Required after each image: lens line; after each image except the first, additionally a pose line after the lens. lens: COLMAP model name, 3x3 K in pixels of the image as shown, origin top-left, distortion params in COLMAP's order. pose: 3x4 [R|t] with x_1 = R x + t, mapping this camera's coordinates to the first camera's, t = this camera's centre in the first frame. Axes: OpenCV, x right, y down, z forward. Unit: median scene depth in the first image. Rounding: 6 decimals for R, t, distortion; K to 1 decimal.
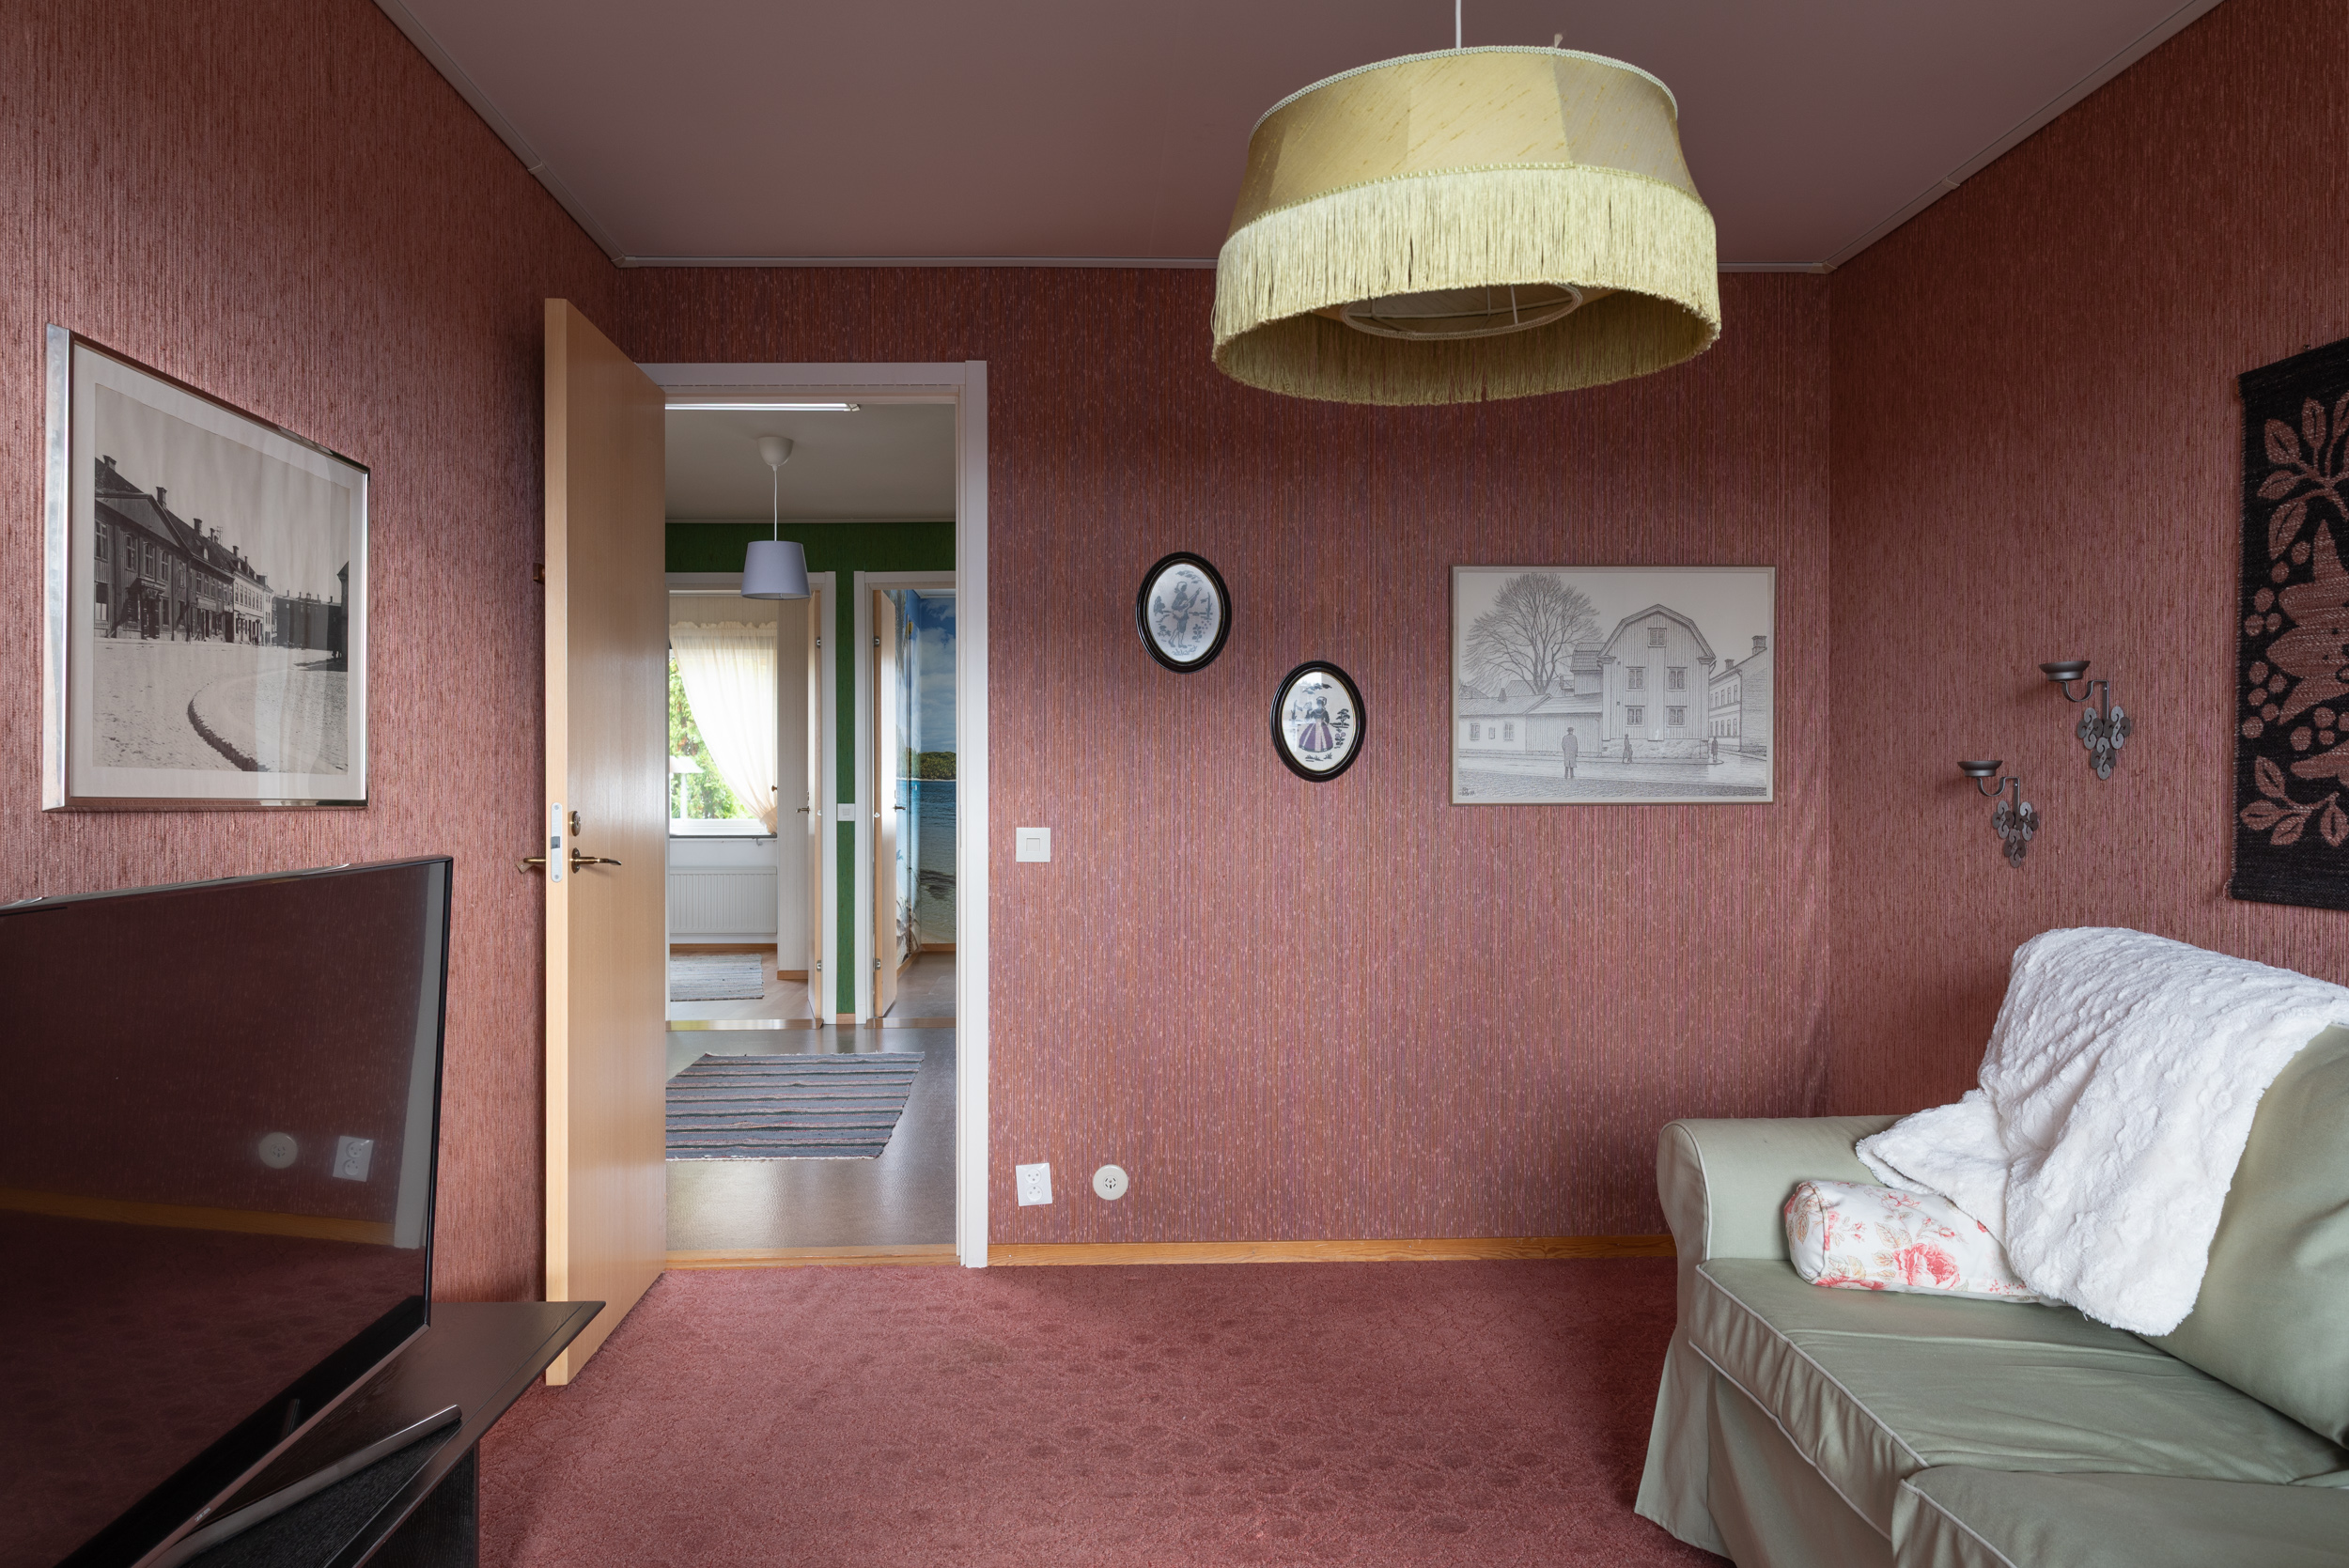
lens RADIAL K [[1608.5, 0, 1106.9], [0, 1608.5, 784.2], [0, 0, 1]] dist [0.003666, 0.001717]
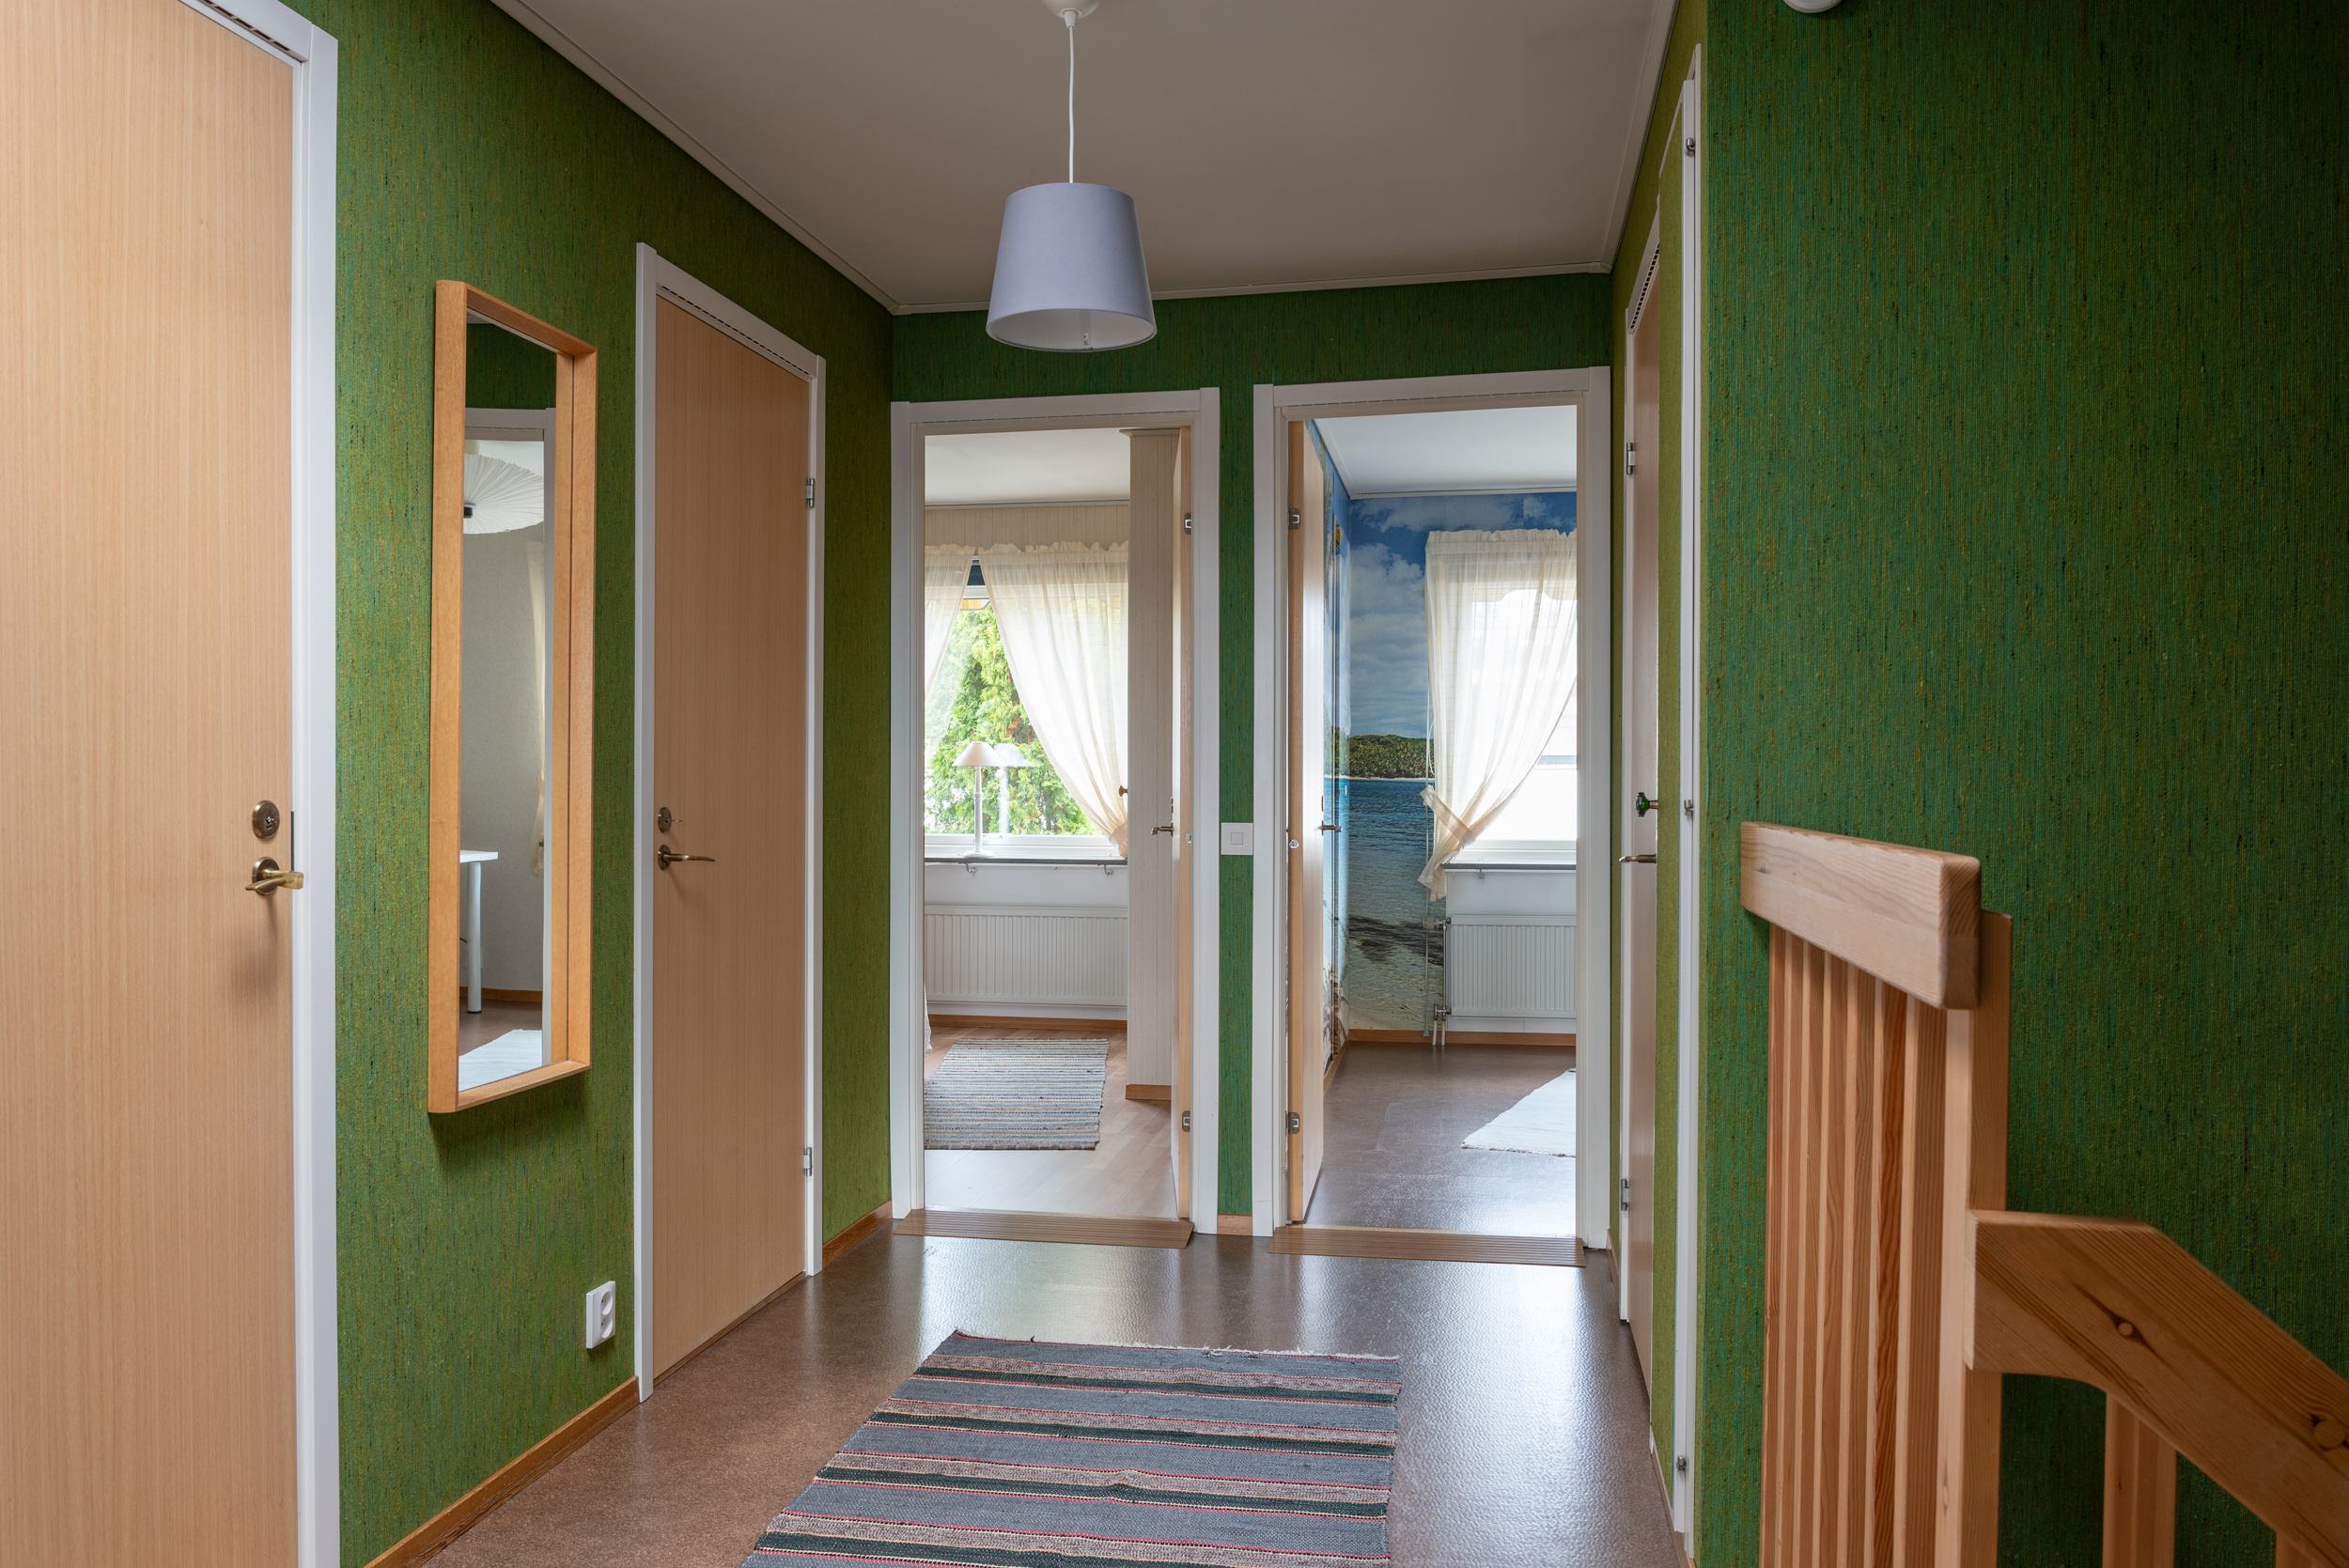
lens RADIAL K [[1684.0, 0, 1177.0], [0, 1684.0, 790.1], [0, 0, 1]] dist [-0.034521, -0.001026]
pose [[0.980903, 0.004436, -0.194445, -0.092038], [-0.003581, 0.999982, 0.004748, -0.001465], [0.194462, -0.003961, 0.980902, 0.564762]]
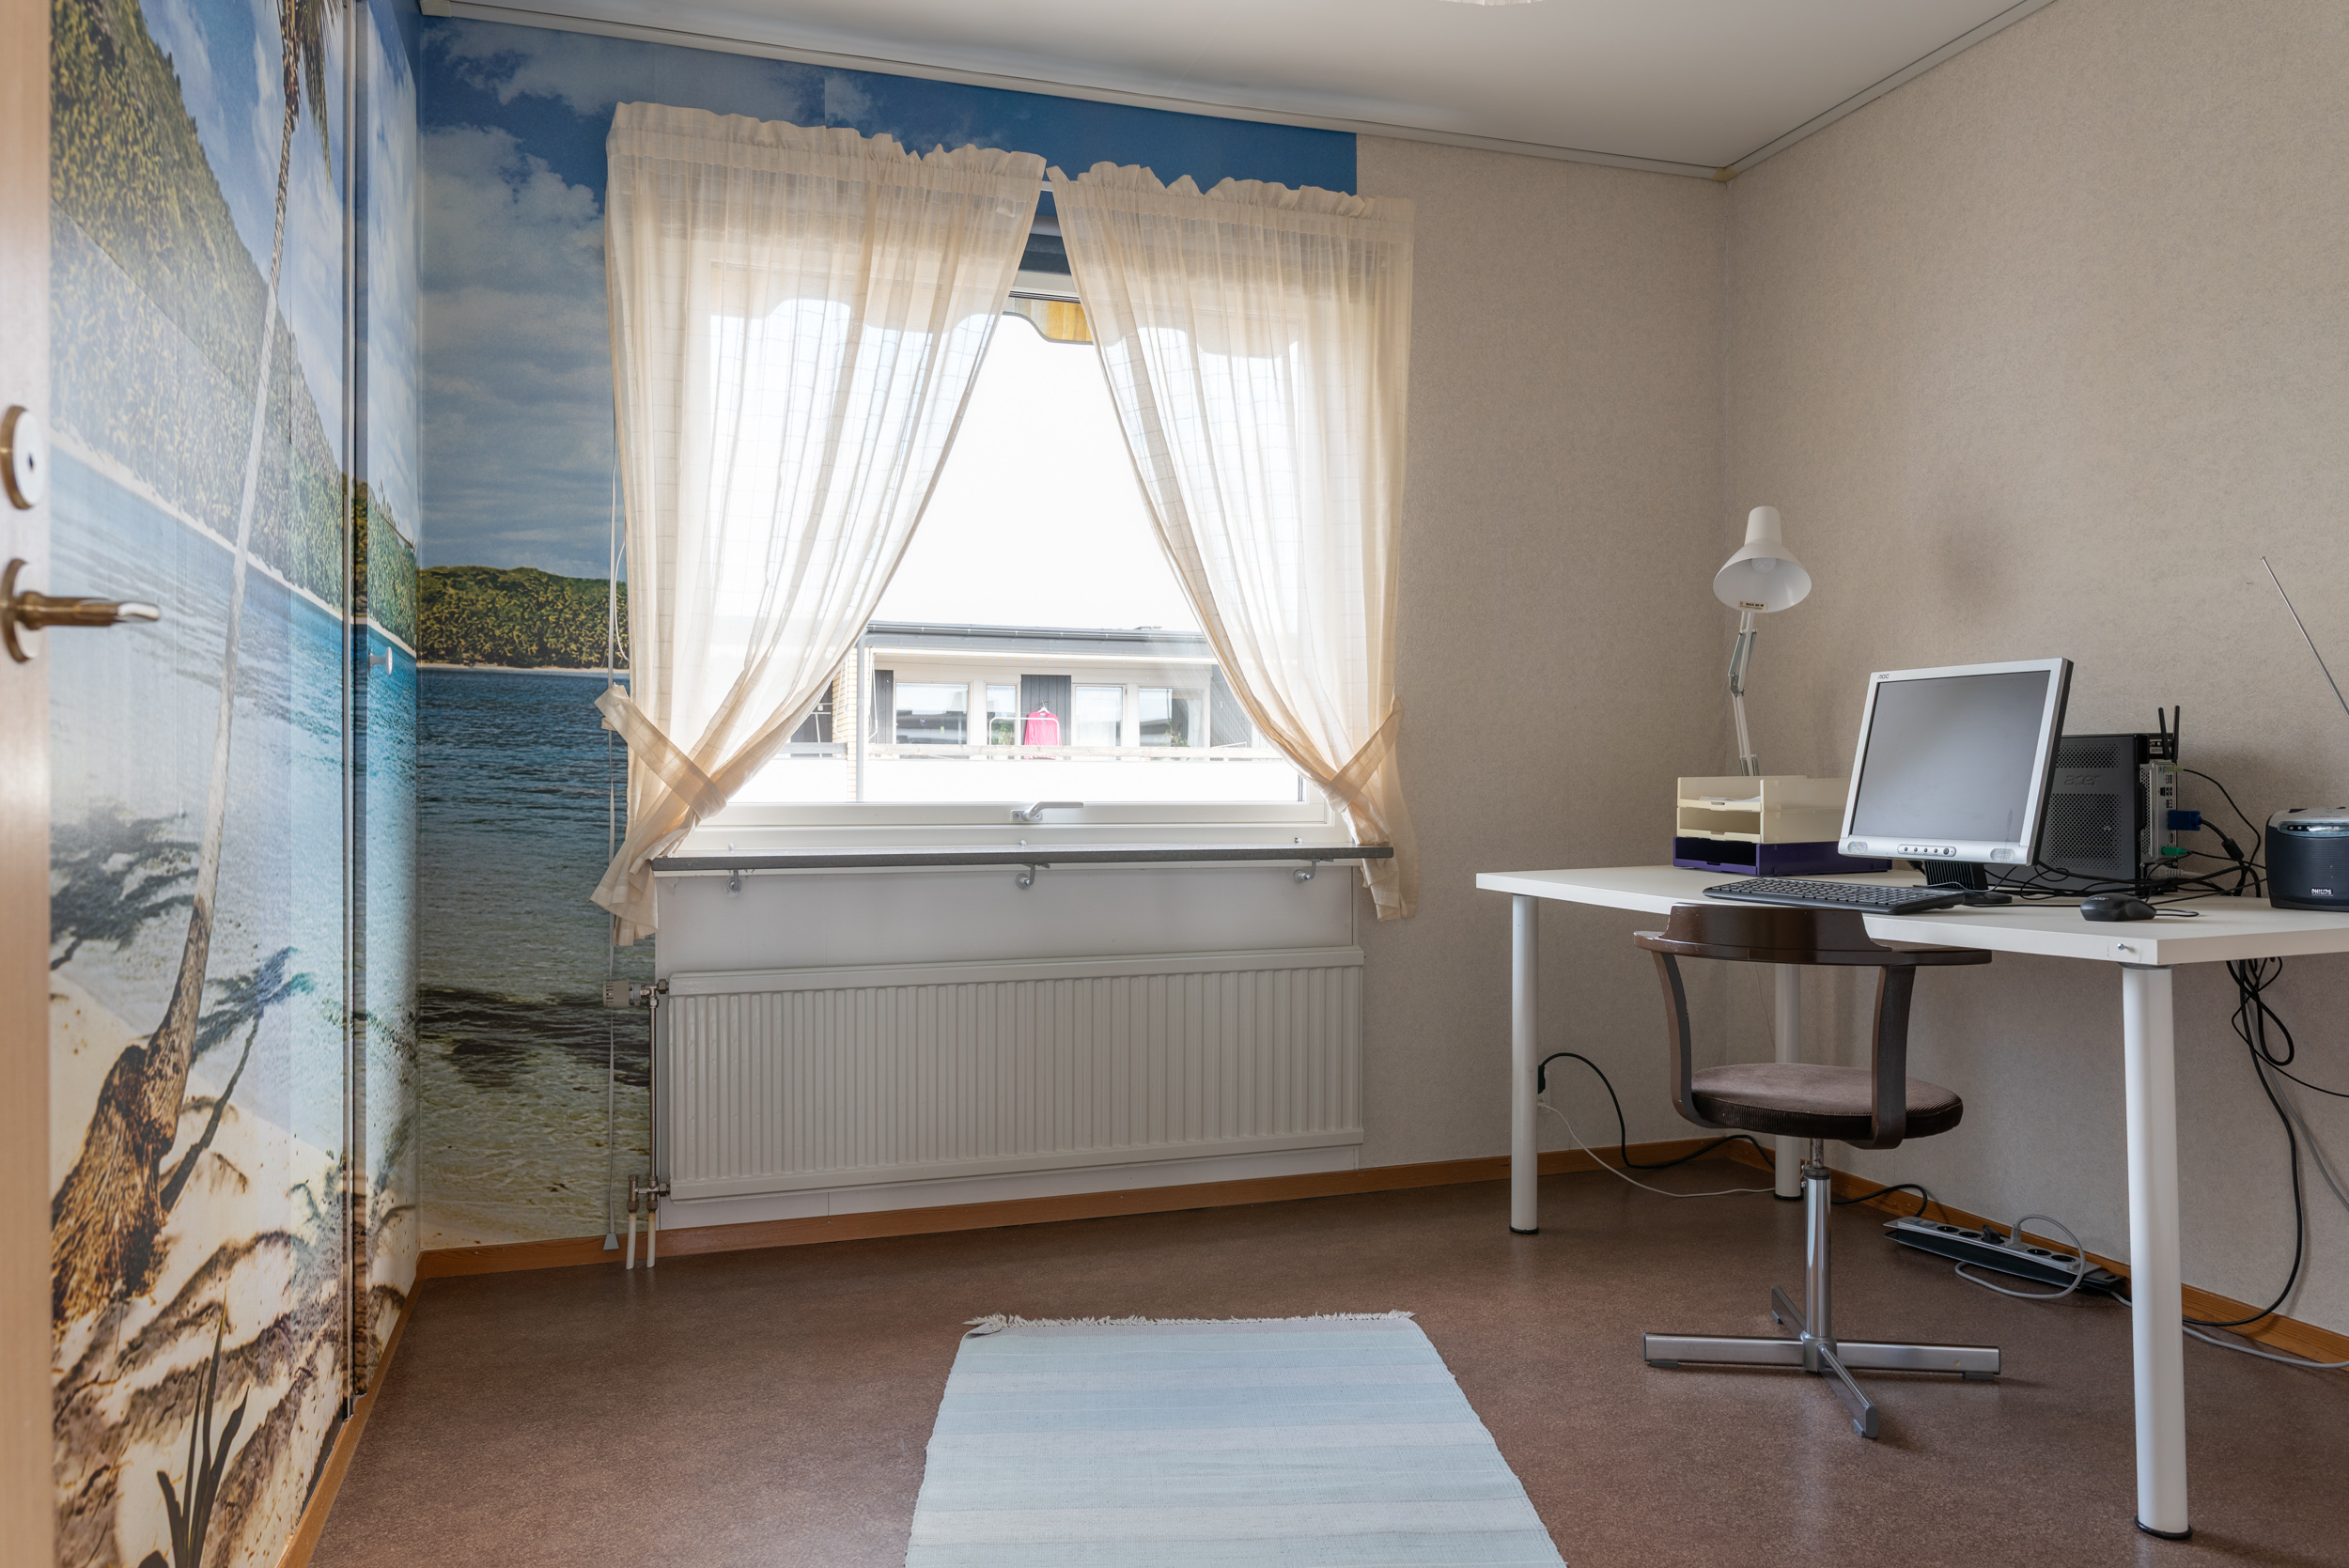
lens RADIAL K [[1645.5, 0, 1180.9], [0, 1645.5, 784.9], [0, 0, 1]] dist [-0.007343, -0.003605]
pose [[0.954436, 0.000602, 0.298417, -0.133596], [0.000298, 0.999996, -0.002969, 0.033801], [-0.298417, 0.002923, 0.954431, 1.226450]]
